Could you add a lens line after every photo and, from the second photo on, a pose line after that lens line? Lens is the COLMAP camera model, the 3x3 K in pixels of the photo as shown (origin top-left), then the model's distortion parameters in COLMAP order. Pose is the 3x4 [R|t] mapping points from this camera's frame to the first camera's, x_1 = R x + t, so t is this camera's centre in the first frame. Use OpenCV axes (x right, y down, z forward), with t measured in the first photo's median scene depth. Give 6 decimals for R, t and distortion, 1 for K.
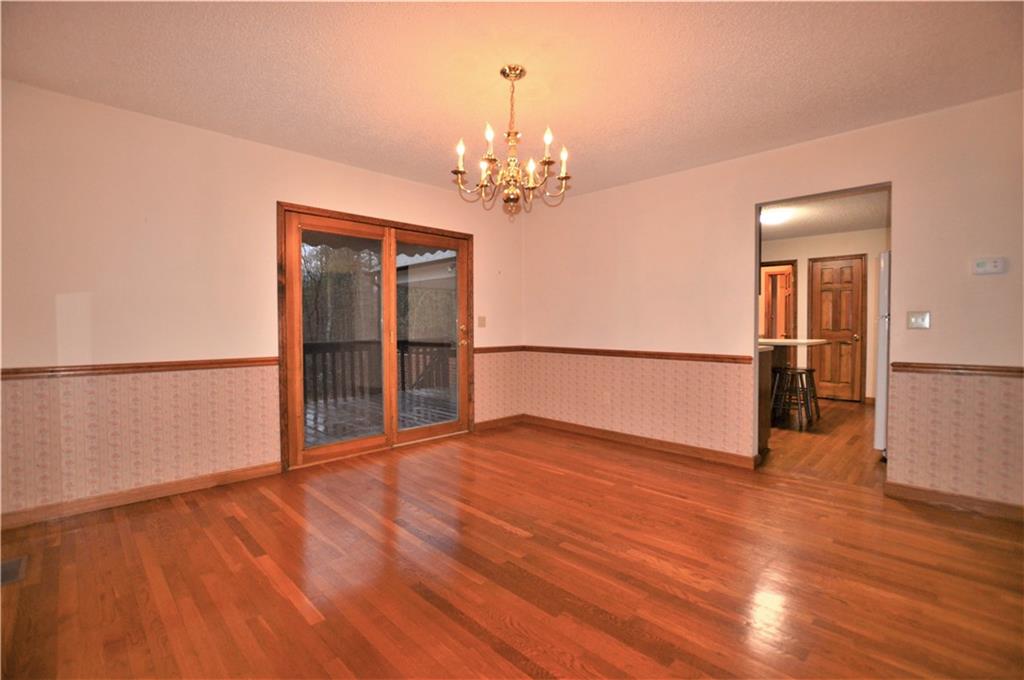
lens RADIAL K [[457.2, 0, 512.0], [0, 457.2, 335.3], [0, 0, 1]] dist [-0.039155, 0.004972]
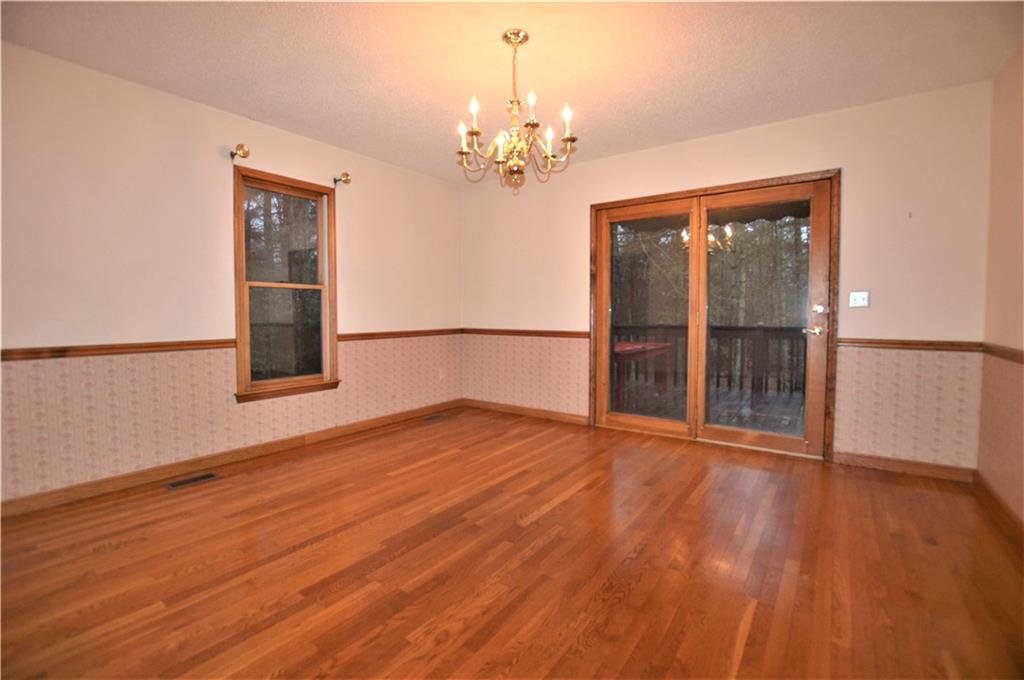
lens RADIAL K [[457.2, 0, 512.0], [0, 457.2, 335.3], [0, 0, 1]] dist [-0.039155, 0.004972]
pose [[0.165121, 0.049019, -0.985054, 0.683484], [-0.022844, 0.998686, 0.045868, 0.005040], [0.986009, 0.014928, 0.166024, 0.593342]]
